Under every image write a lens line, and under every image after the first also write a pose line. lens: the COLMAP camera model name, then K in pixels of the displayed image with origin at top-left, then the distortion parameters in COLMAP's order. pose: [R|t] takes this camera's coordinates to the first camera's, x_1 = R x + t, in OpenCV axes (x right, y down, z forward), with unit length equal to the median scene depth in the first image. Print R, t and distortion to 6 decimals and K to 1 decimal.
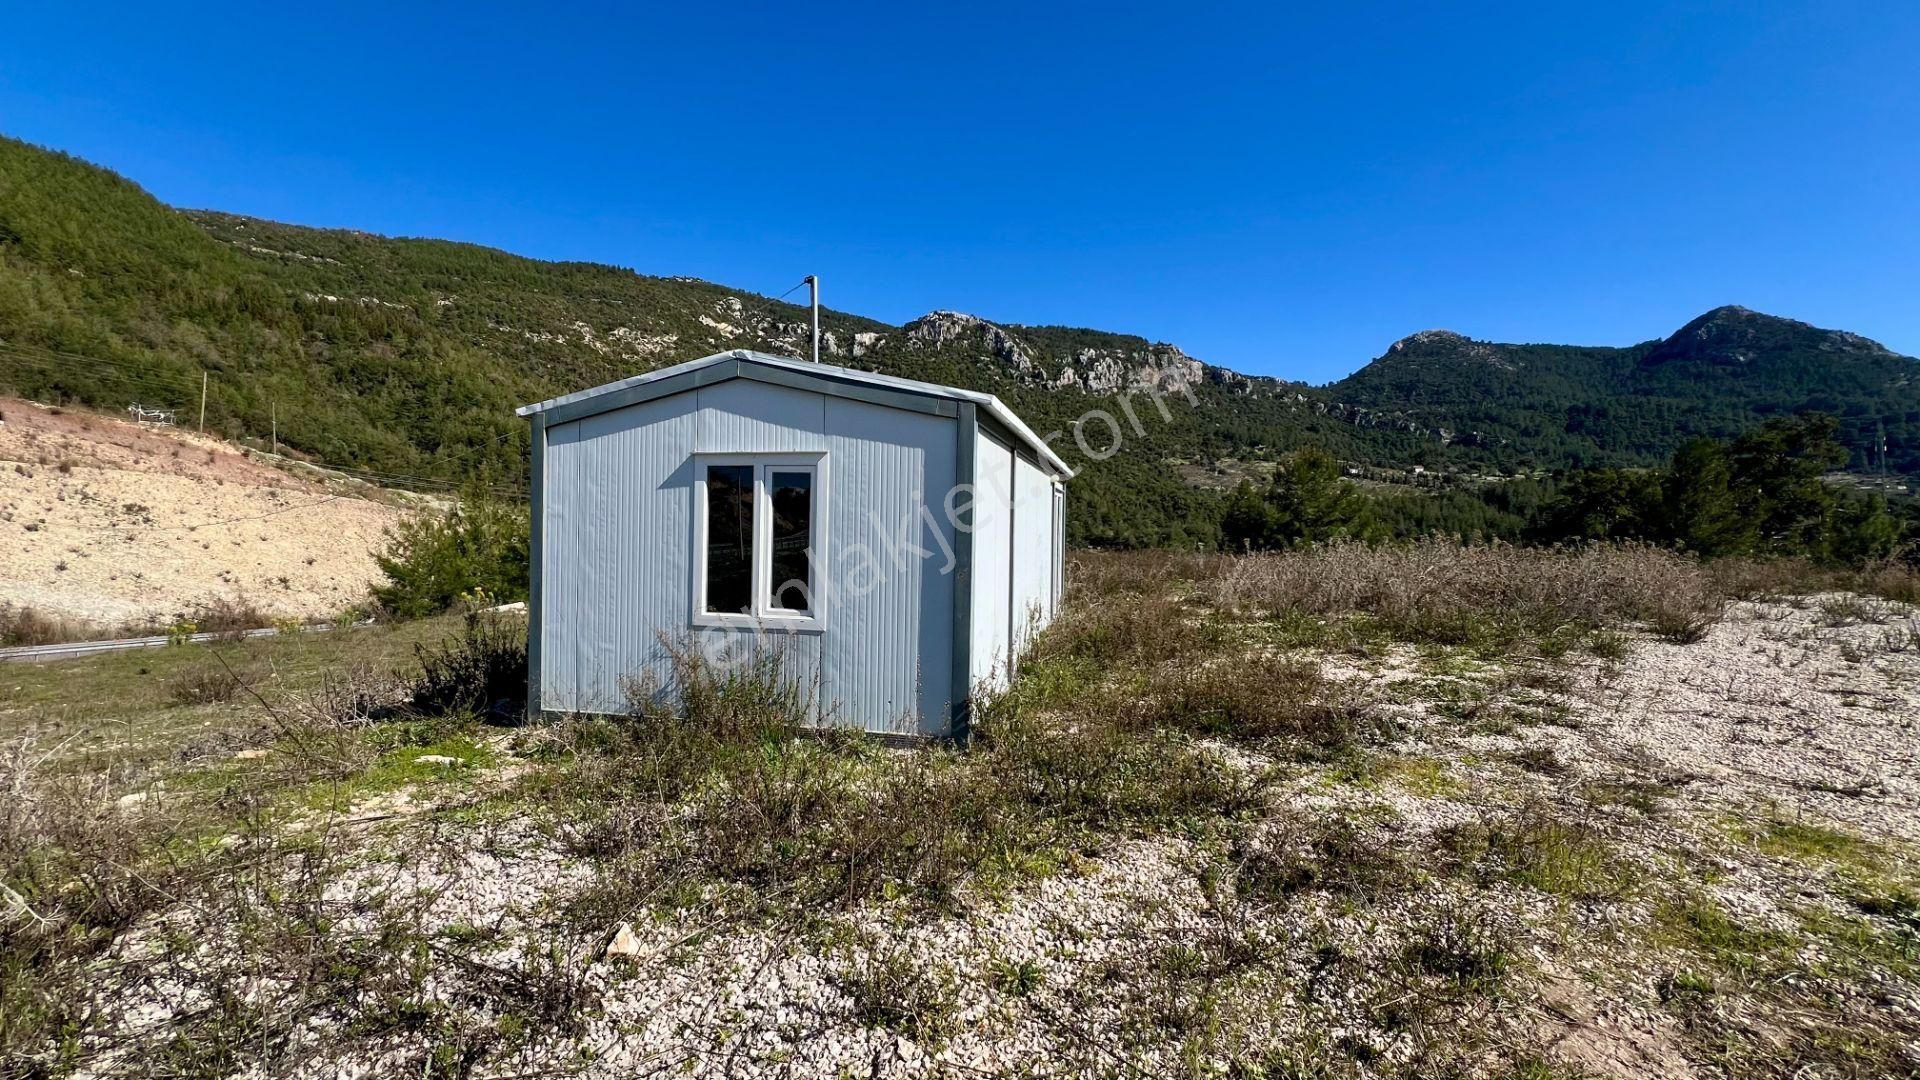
lens RADIAL K [[755.9, 0, 960.0], [0, 755.9, 540.0], [0, 0, 1]] dist [-0.001449, 0.000954]
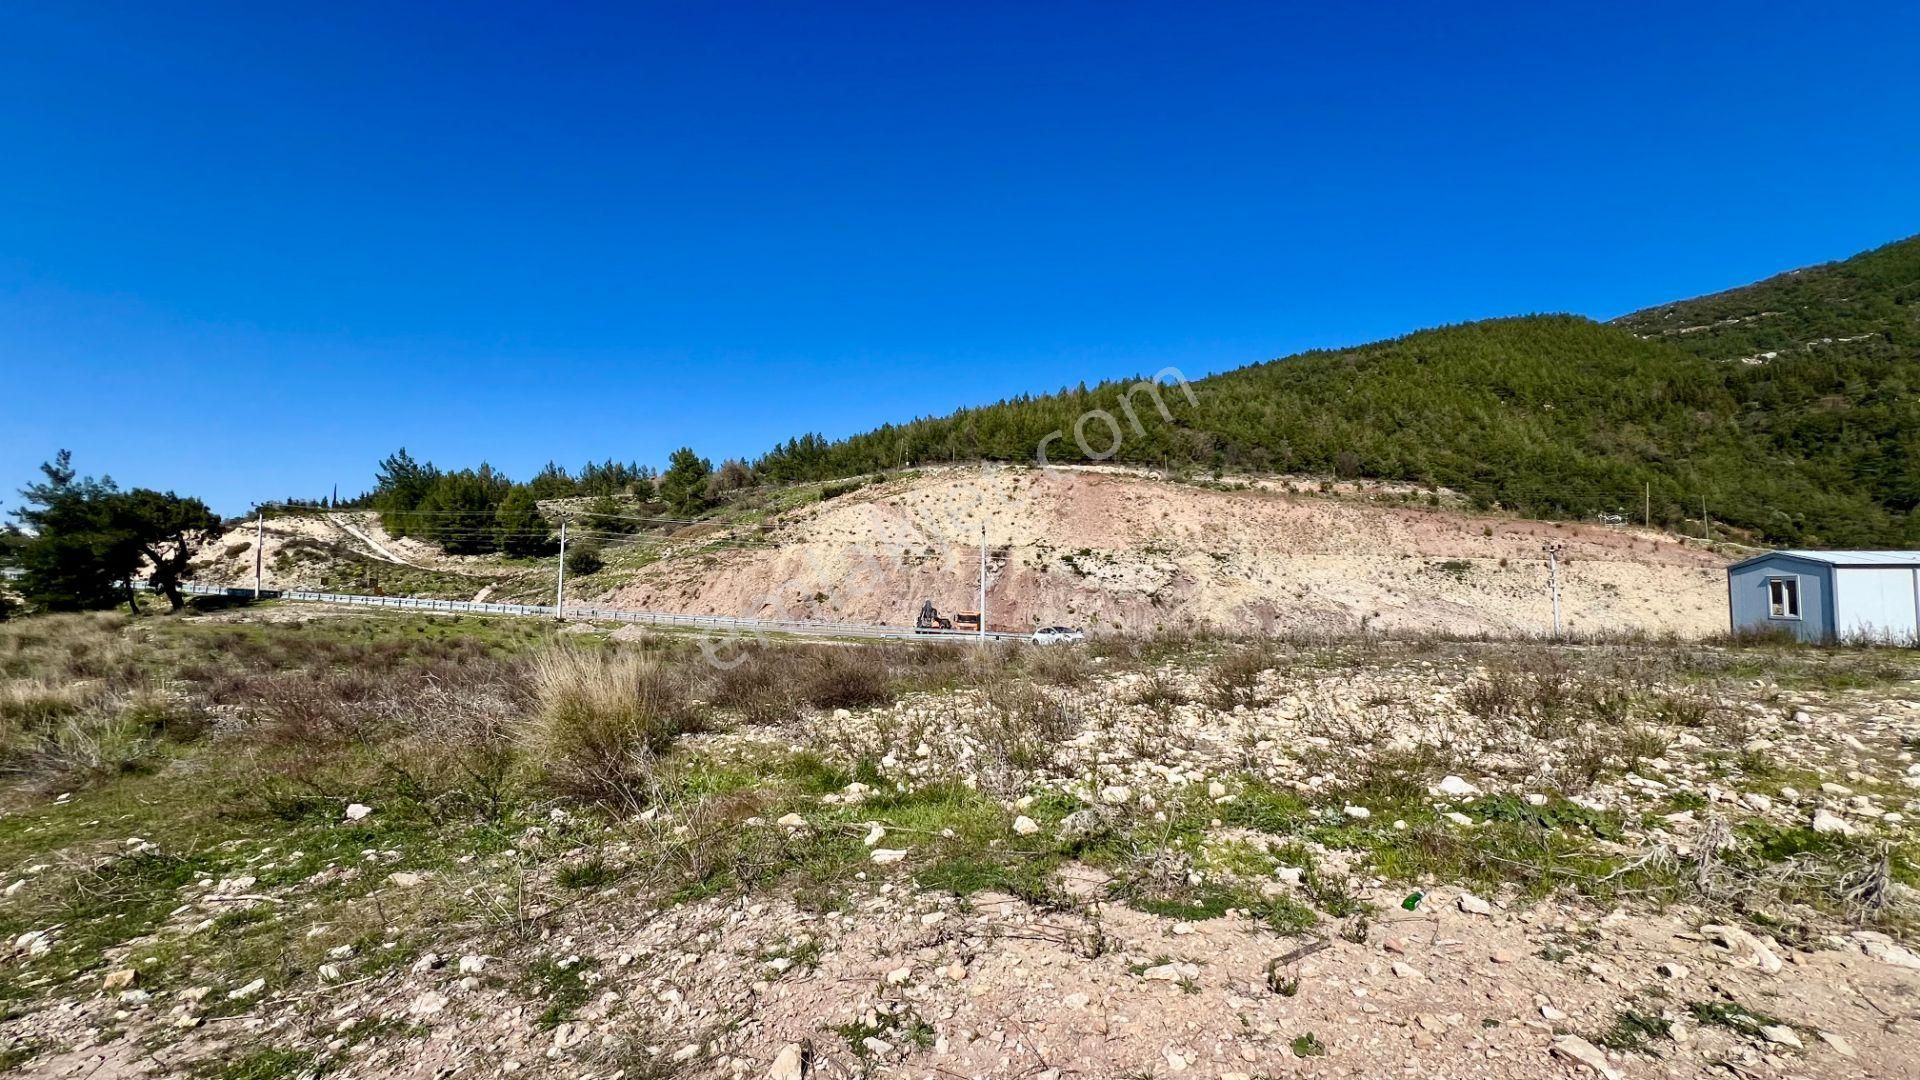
lens RADIAL K [[755.9, 0, 960.0], [0, 755.9, 540.0], [0, 0, 1]] dist [-0.001449, 0.000954]
pose [[0.044030, -0.083460, -0.995538, 0.222875], [-0.016209, 0.996314, -0.084242, 0.008526], [0.998899, 0.019846, 0.042515, -0.223296]]
